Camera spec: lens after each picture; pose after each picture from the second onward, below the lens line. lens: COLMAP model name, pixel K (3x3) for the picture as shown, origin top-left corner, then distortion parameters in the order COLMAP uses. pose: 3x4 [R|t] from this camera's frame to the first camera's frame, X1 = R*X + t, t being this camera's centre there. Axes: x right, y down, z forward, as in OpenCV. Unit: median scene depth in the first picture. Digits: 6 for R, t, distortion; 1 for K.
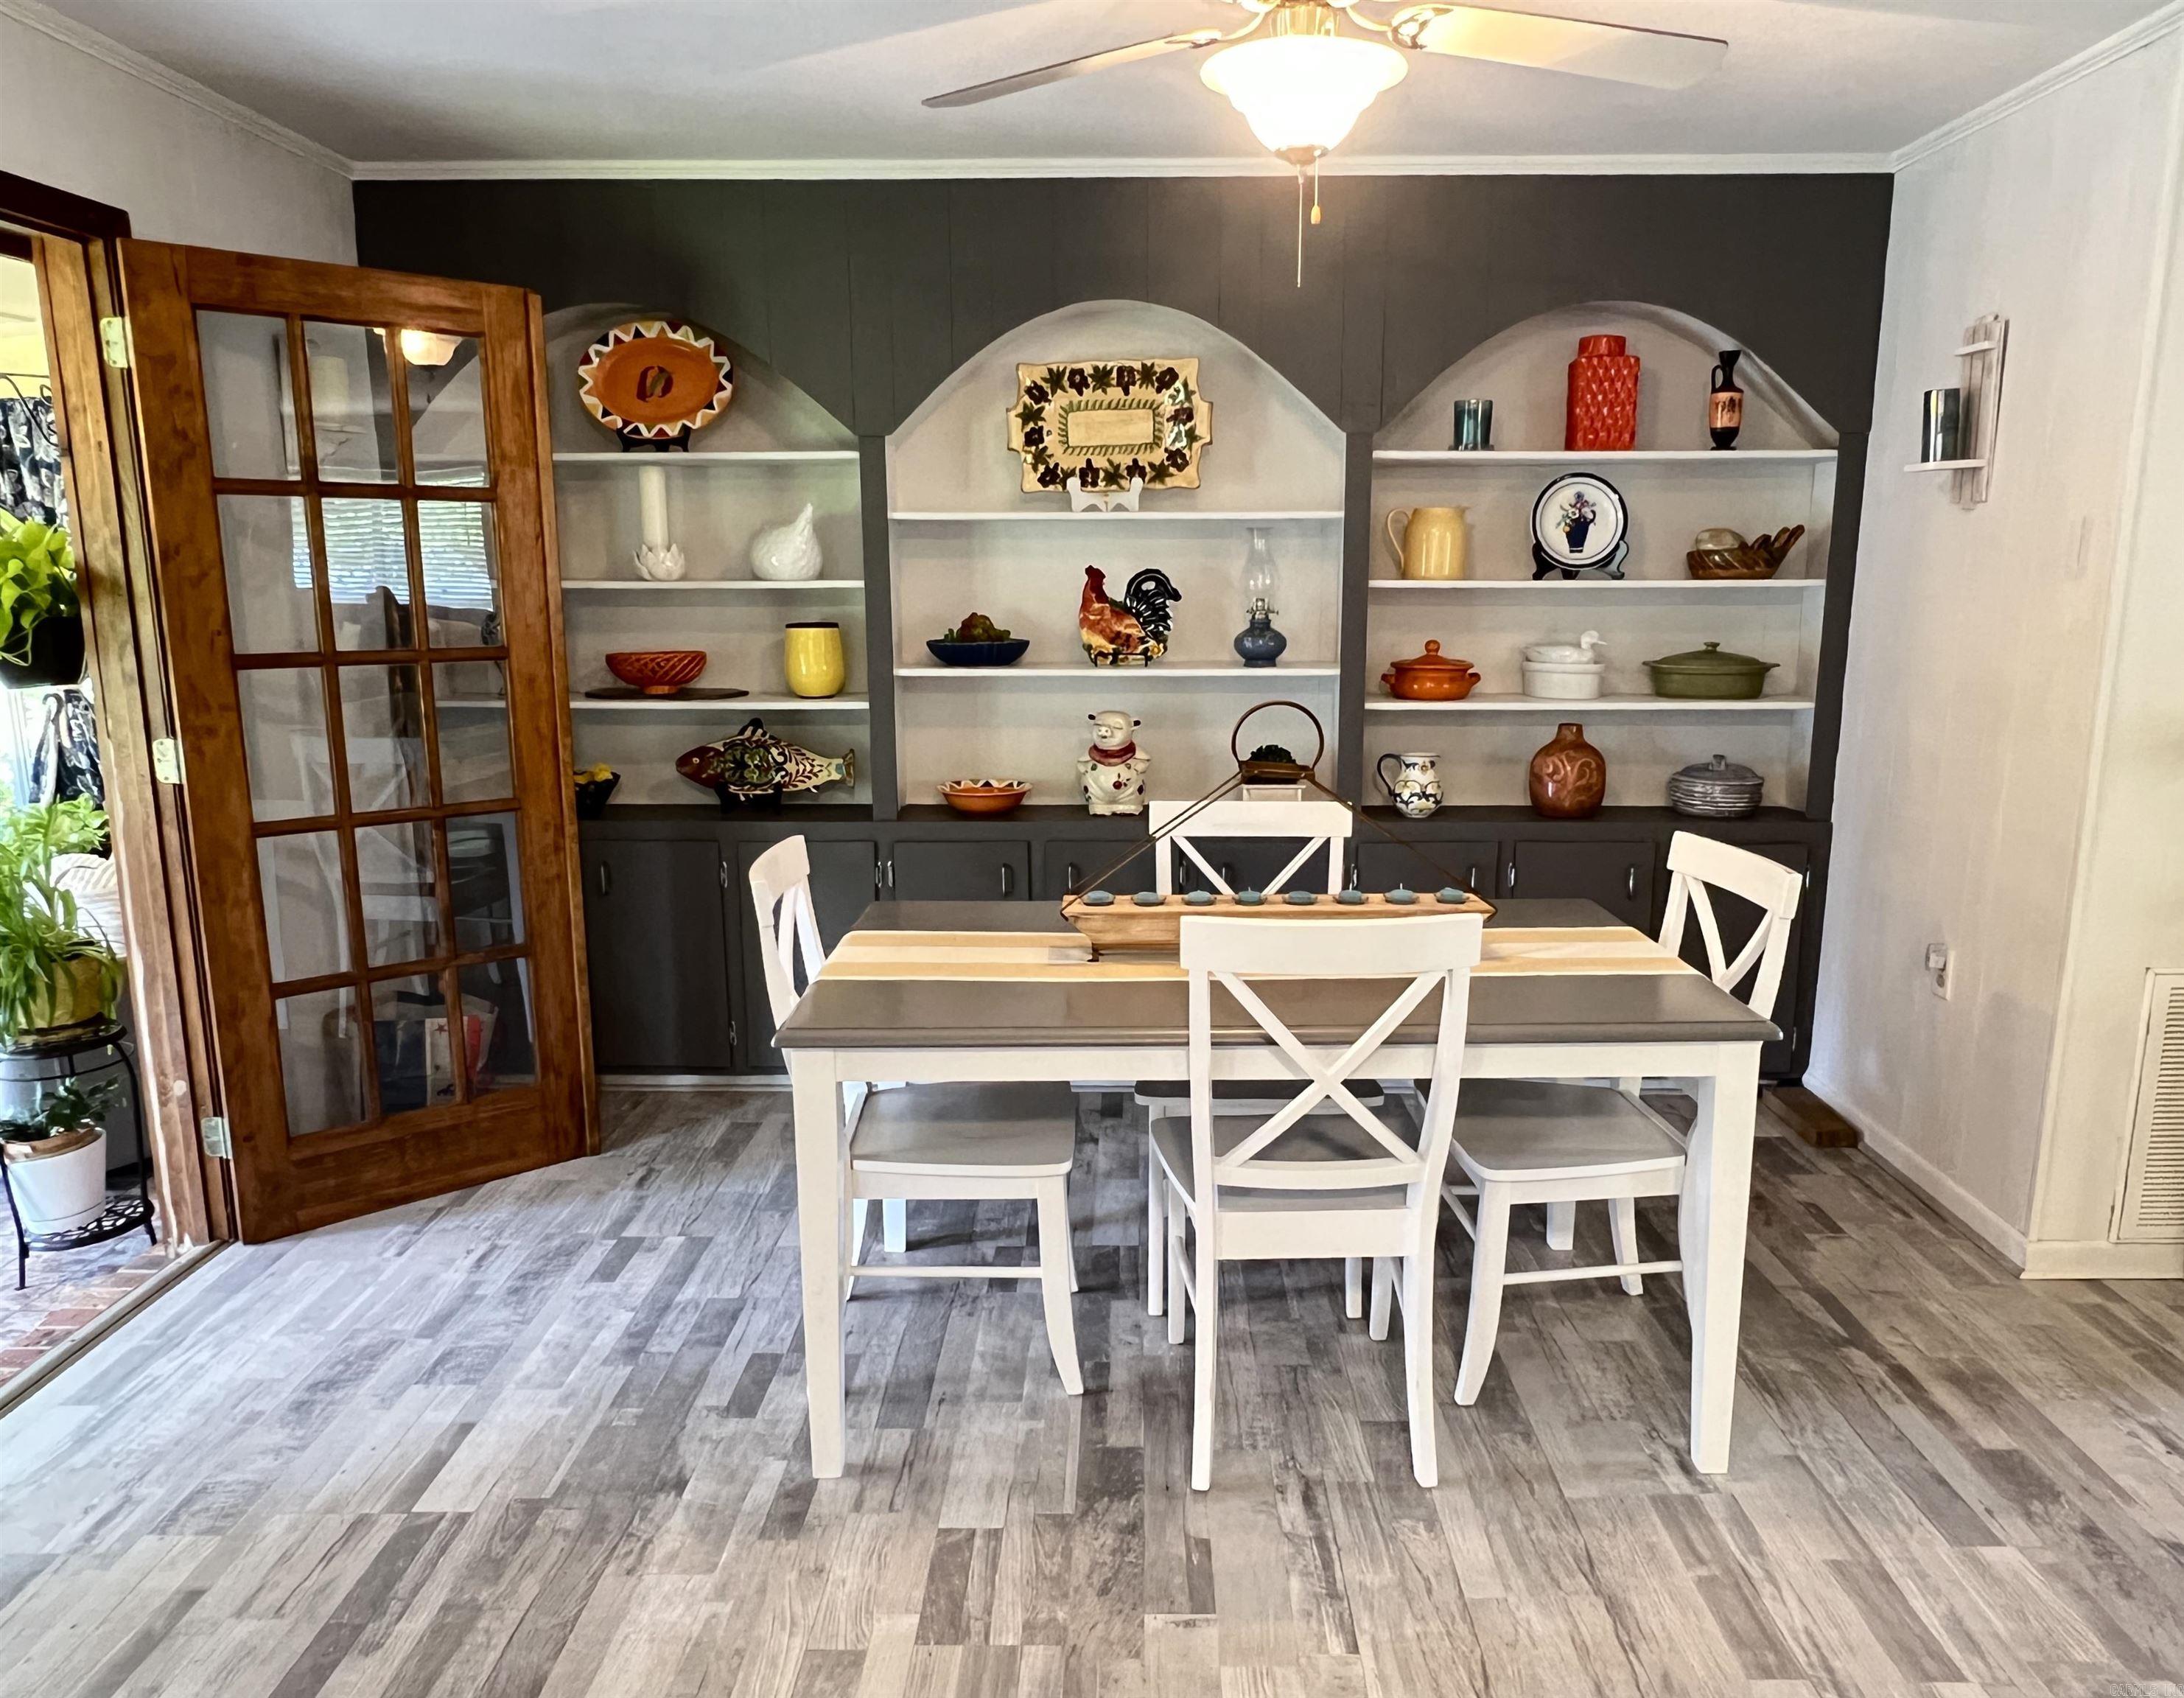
lens RADIAL K [[1483.2, 0, 1098.9], [0, 1483.2, 852.7], [0, 0, 1]] dist [-0.000574, -0.000417]
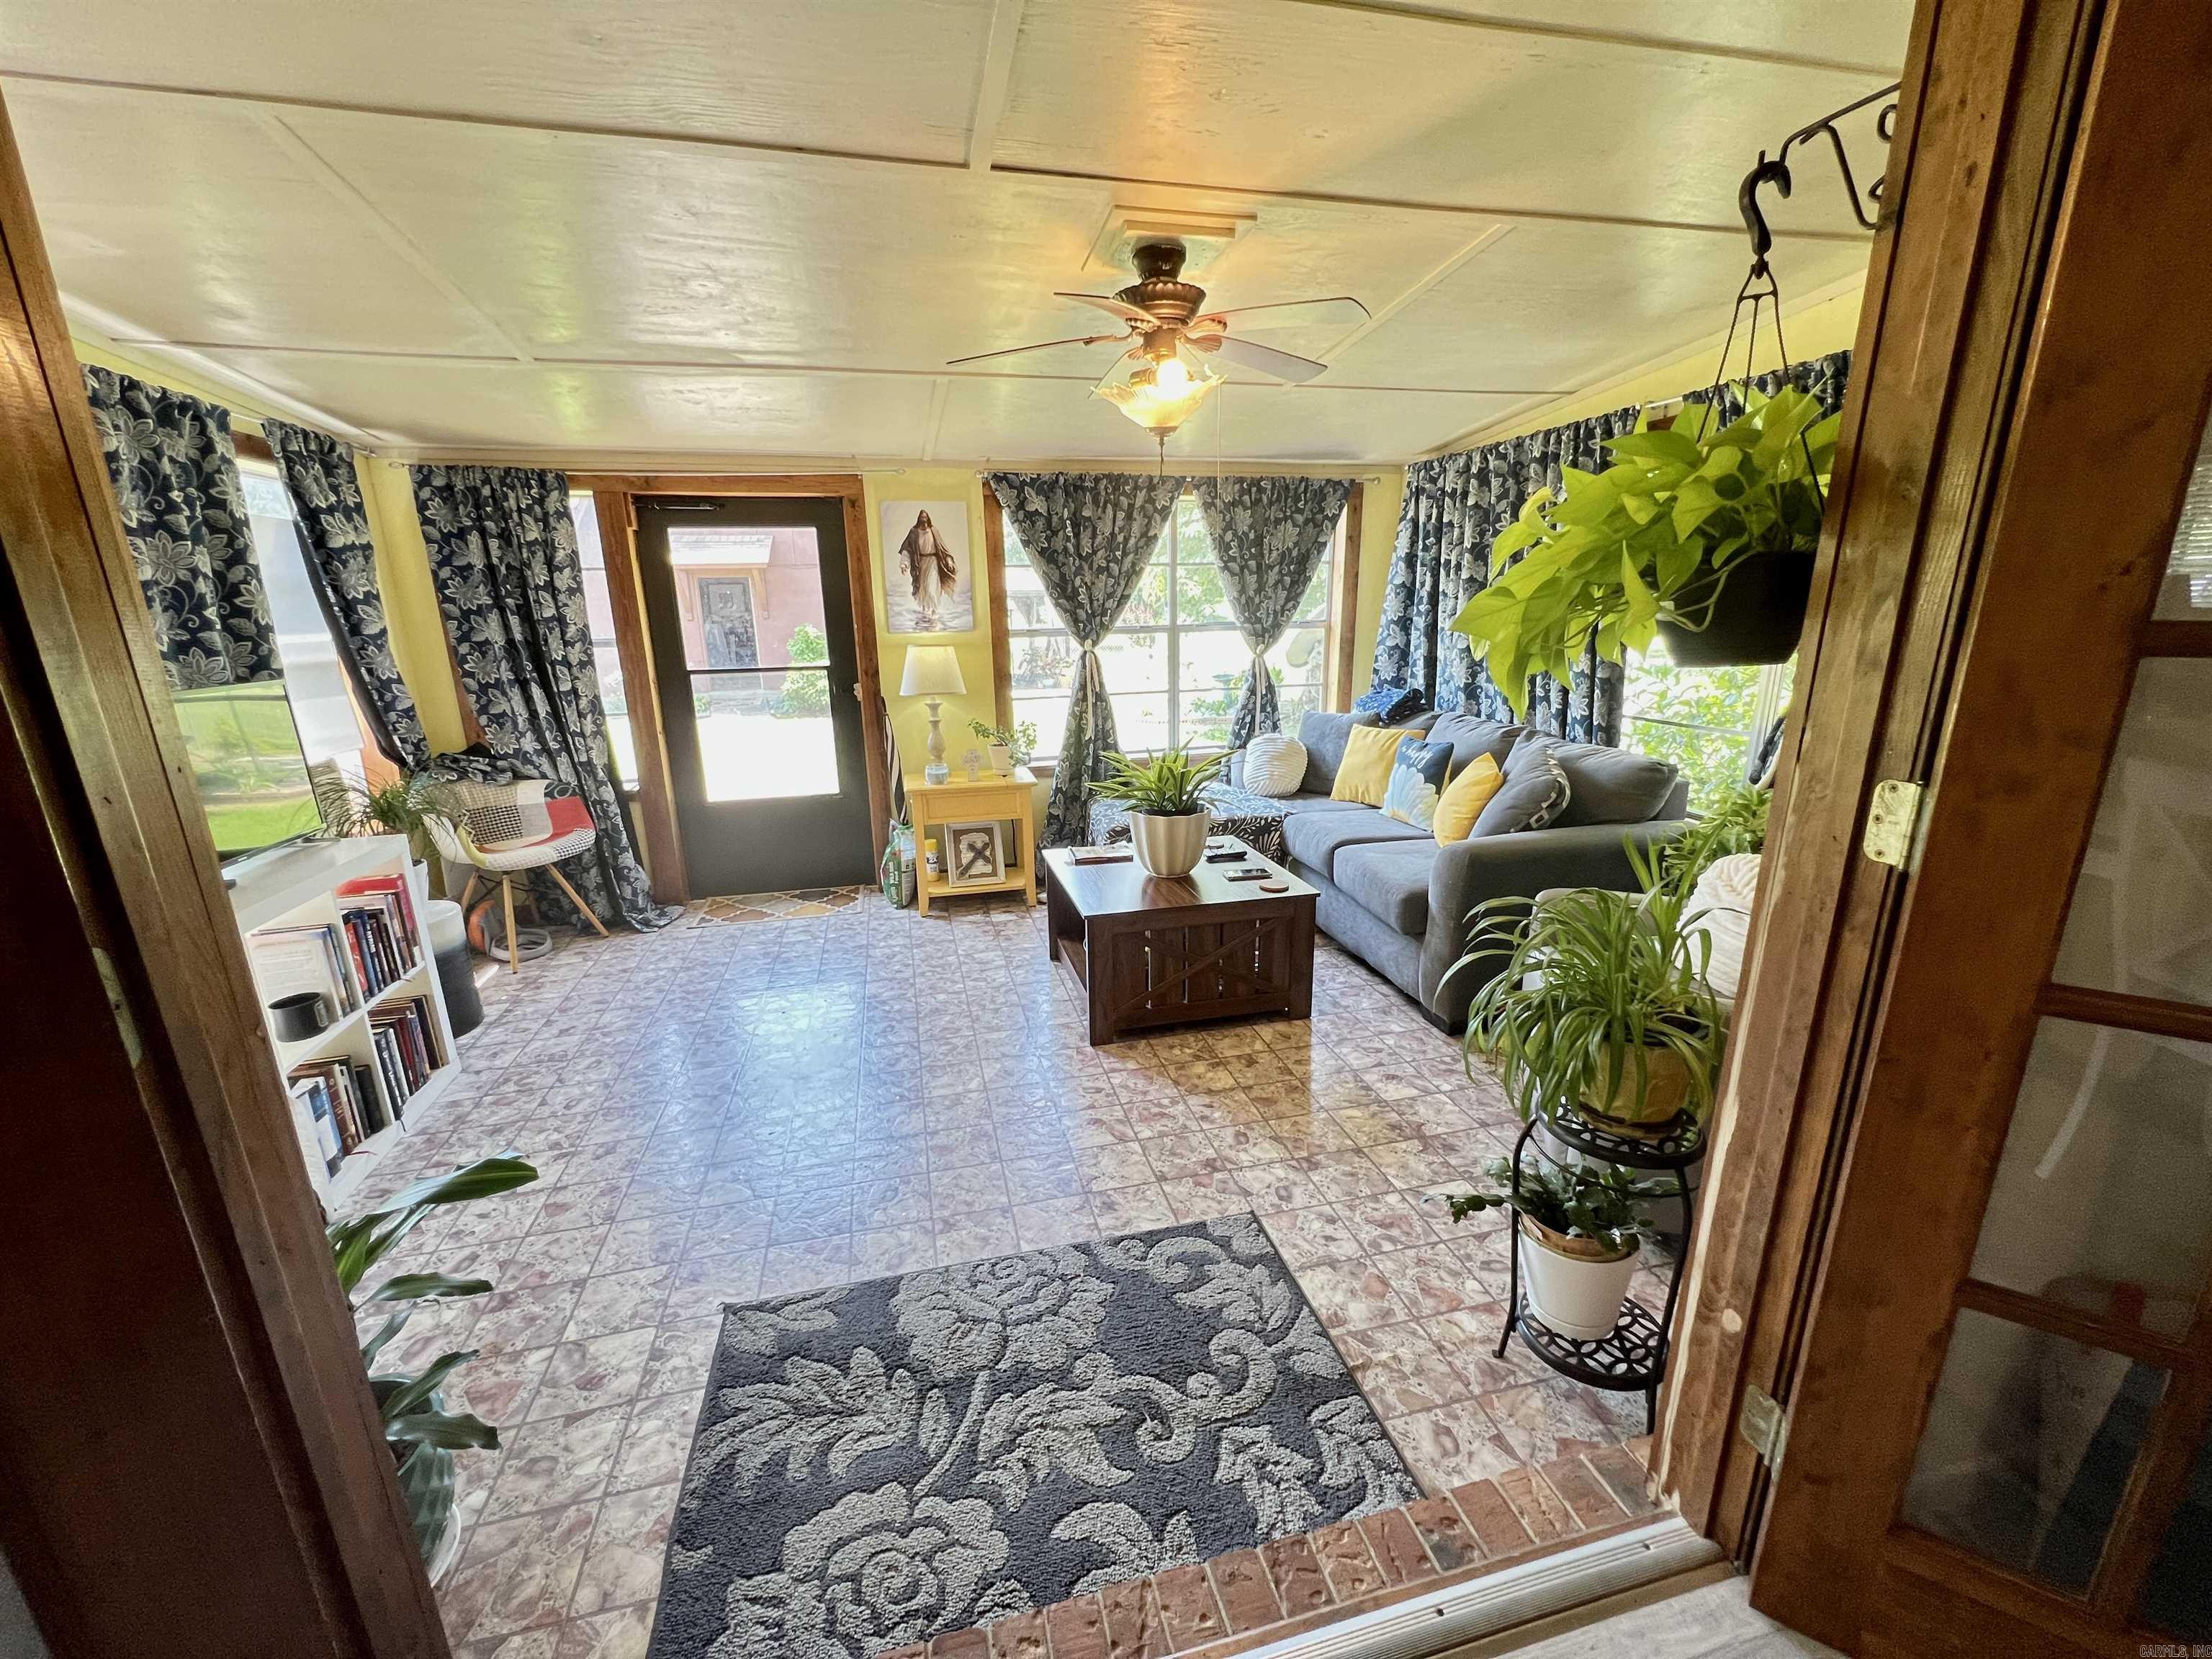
lens RADIAL K [[882.1, 0, 1094.9], [0, 882.1, 844.4], [0, 0, 1]] dist [0.000921, -0.000010]
pose [[0.248295, 0.251456, -0.935478, -0.428283], [-0.164476, 0.962642, 0.215102, -0.079952], [0.954619, 0.100455, 0.280377, 0.681327]]
